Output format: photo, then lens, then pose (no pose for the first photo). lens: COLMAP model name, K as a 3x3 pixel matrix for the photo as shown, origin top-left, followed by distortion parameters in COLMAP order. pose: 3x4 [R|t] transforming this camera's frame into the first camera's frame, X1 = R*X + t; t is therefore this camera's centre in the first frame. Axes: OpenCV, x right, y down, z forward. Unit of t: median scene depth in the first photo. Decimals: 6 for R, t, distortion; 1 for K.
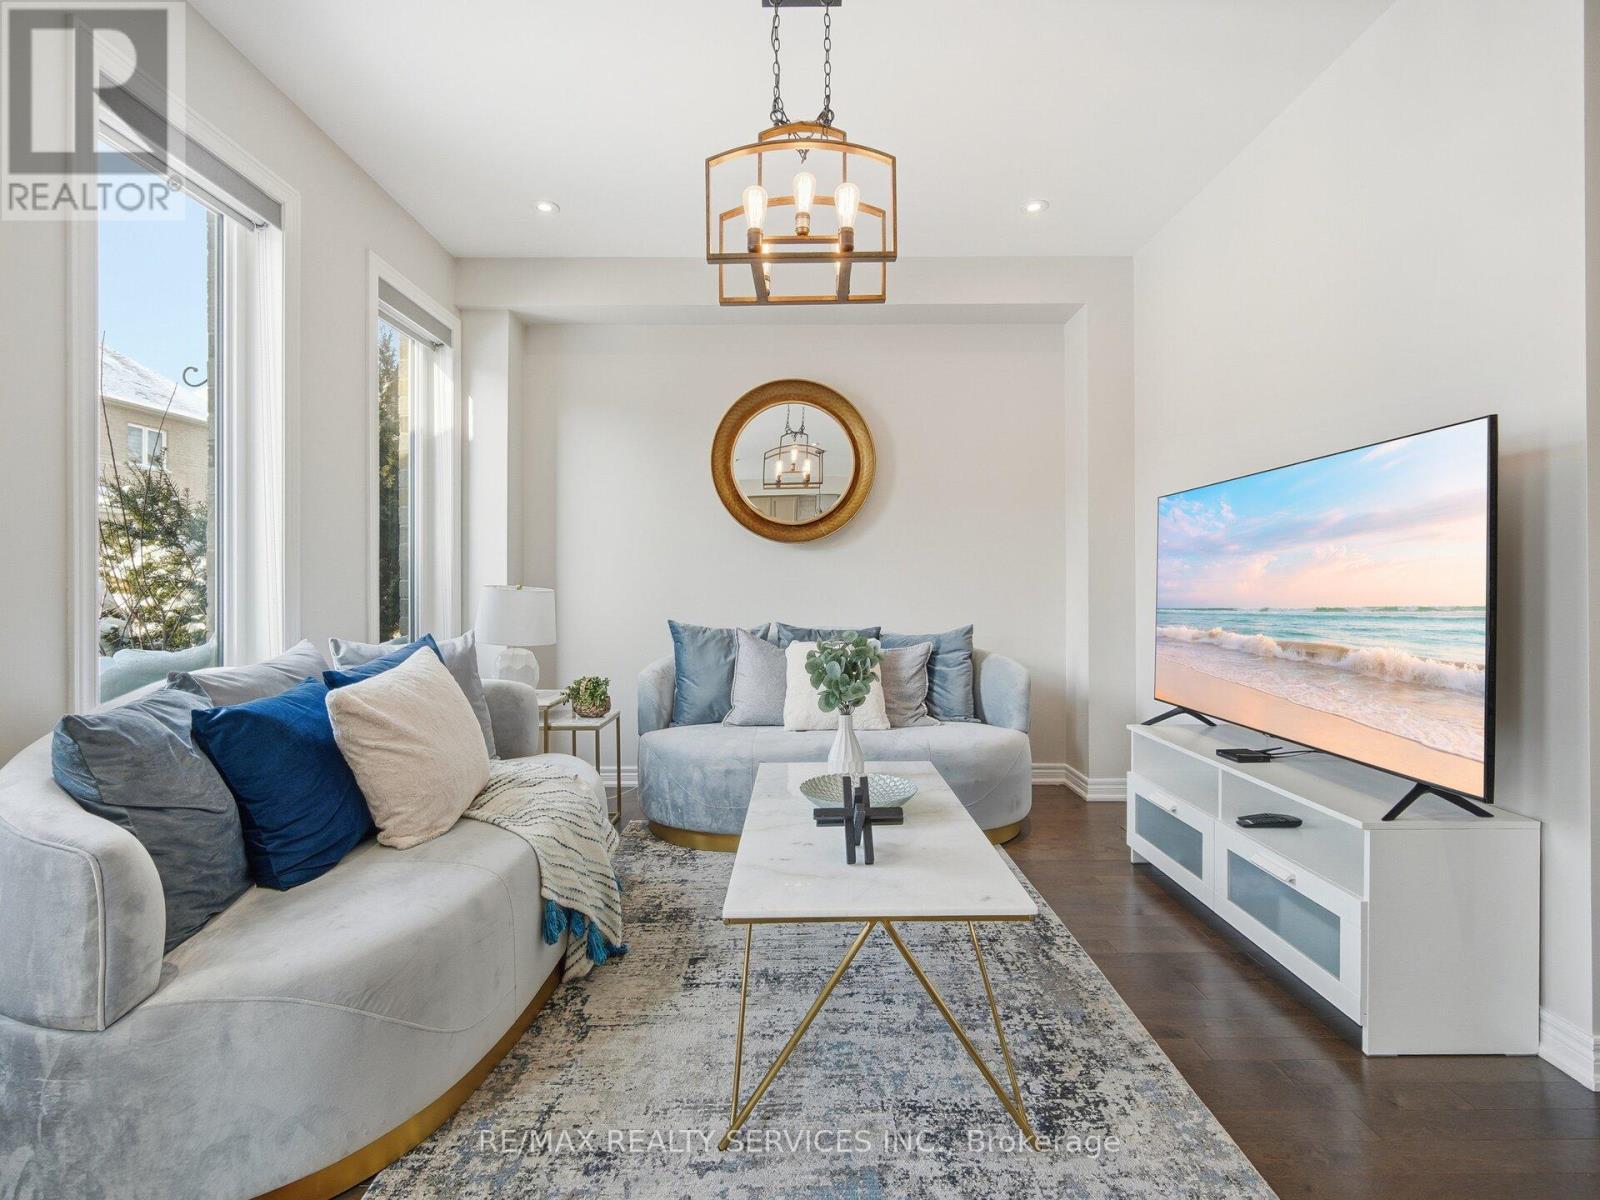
lens RADIAL K [[760.4, 0, 802.7], [0, 760.4, 582.3], [0, 0, 1]] dist [0.003489, -0.000094]
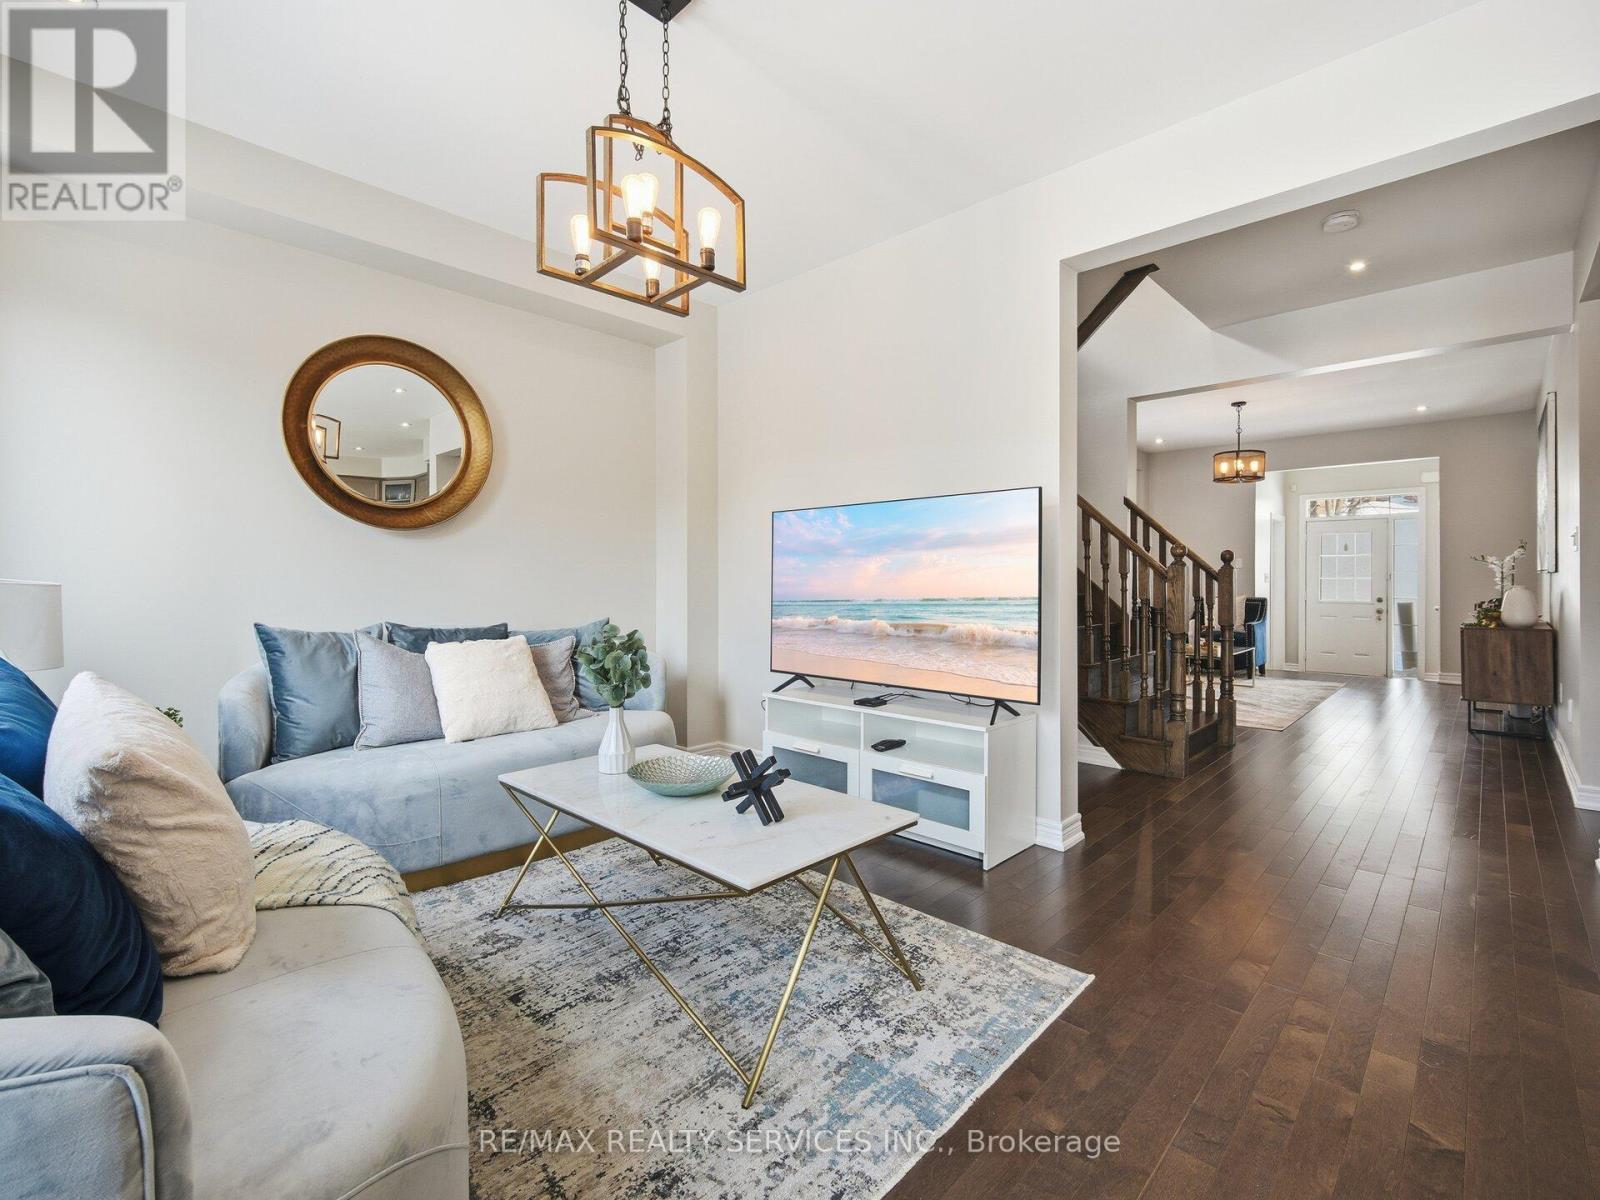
lens RADIAL K [[742.4, 0, 804.0], [0, 742.4, 584.1], [0, 0, 1]] dist [0.003650, -0.000442]
pose [[0.678226, 0.010078, 0.734785, -0.580445], [-0.015381, 0.999882, 0.000484, 0.004413], [-0.734693, -0.011630, 0.678300, 0.168188]]
